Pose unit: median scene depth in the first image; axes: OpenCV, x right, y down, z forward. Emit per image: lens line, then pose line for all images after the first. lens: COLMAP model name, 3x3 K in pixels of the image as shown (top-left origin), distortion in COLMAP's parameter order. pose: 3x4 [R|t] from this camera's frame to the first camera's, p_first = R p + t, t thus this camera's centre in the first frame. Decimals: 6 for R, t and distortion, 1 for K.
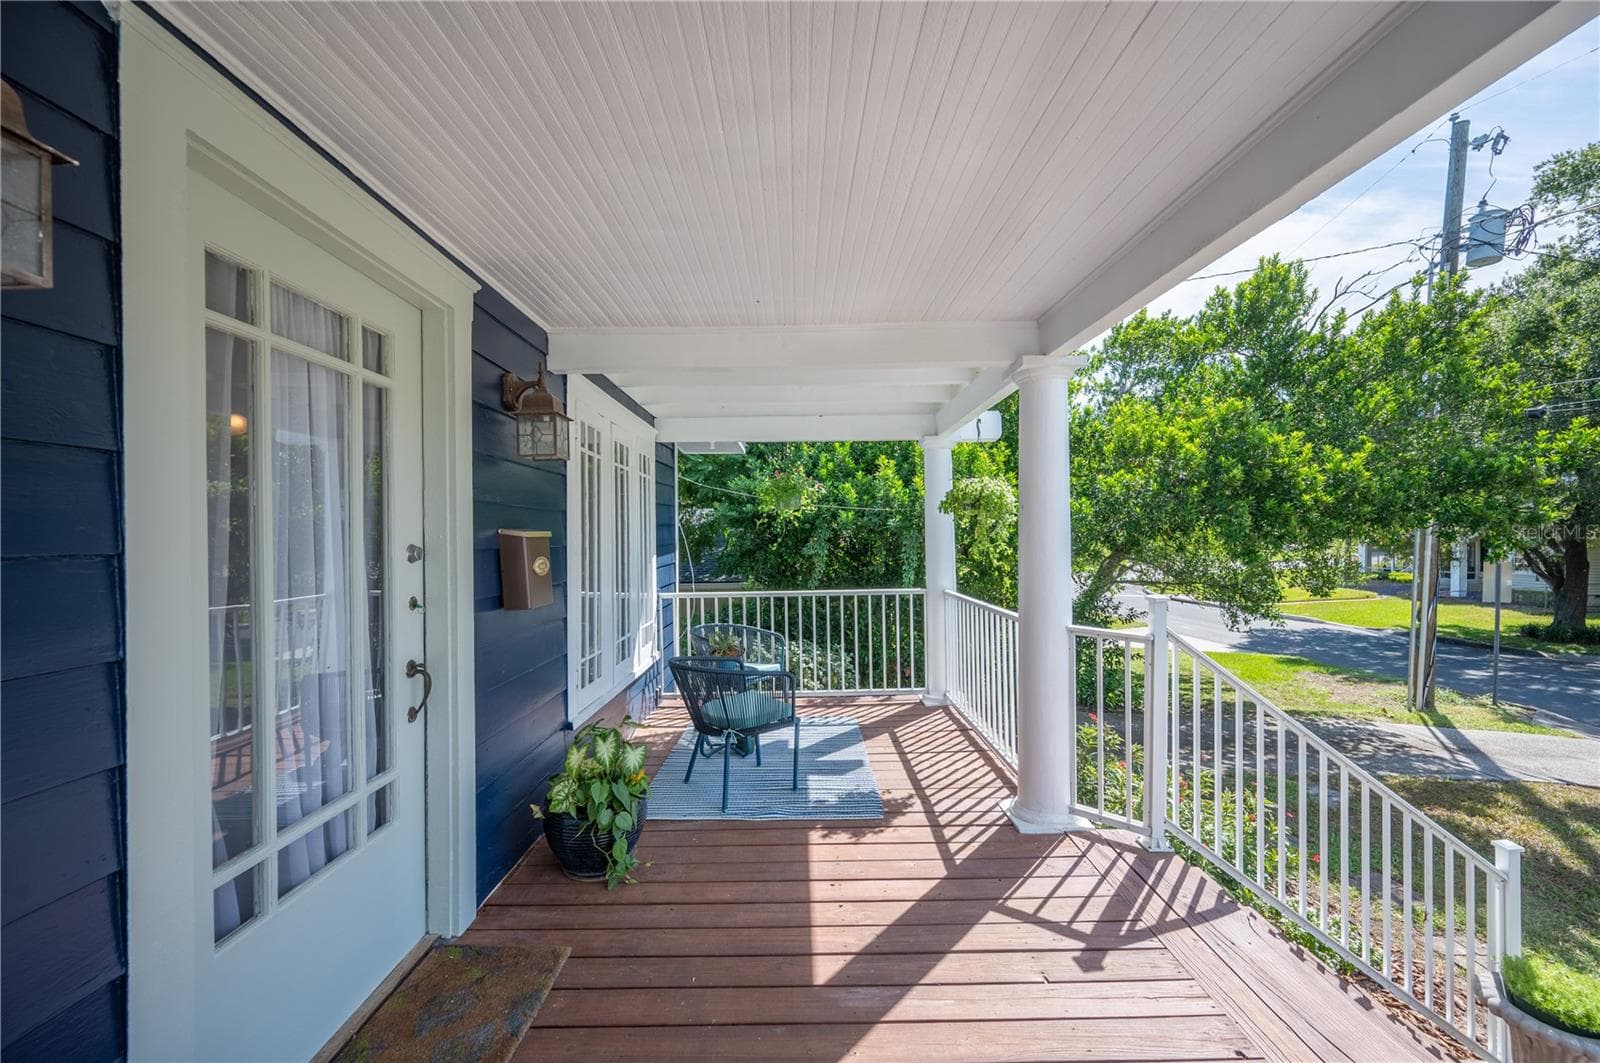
lens RADIAL K [[639.8, 0, 797.3], [0, 639.8, 538.8], [0, 0, 1]] dist [-0.003557, -0.000031]
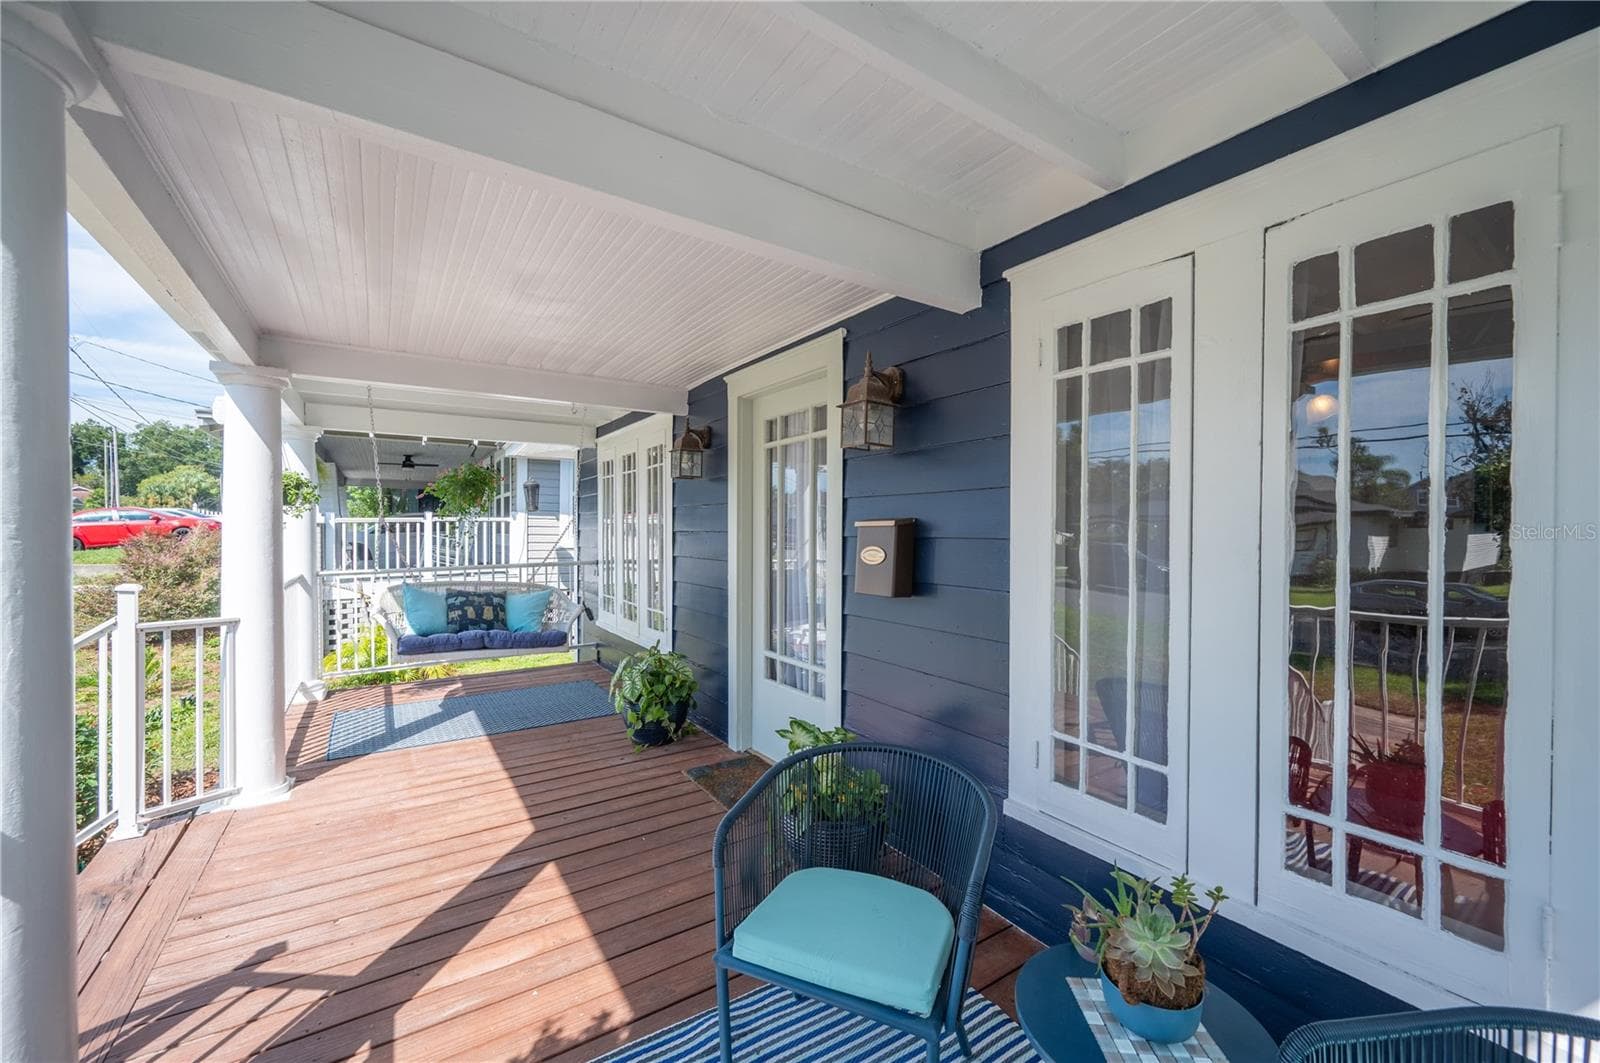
lens RADIAL K [[639.8, 0, 791.7], [0, 639.8, 540.4], [0, 0, 1]] dist [-0.003557, -0.000031]
pose [[-0.844432, 0.009097, -0.535586, 0.265393], [0.003410, 0.999927, 0.011608, 0.015993], [0.535653, 0.007976, -0.844401, 2.008586]]
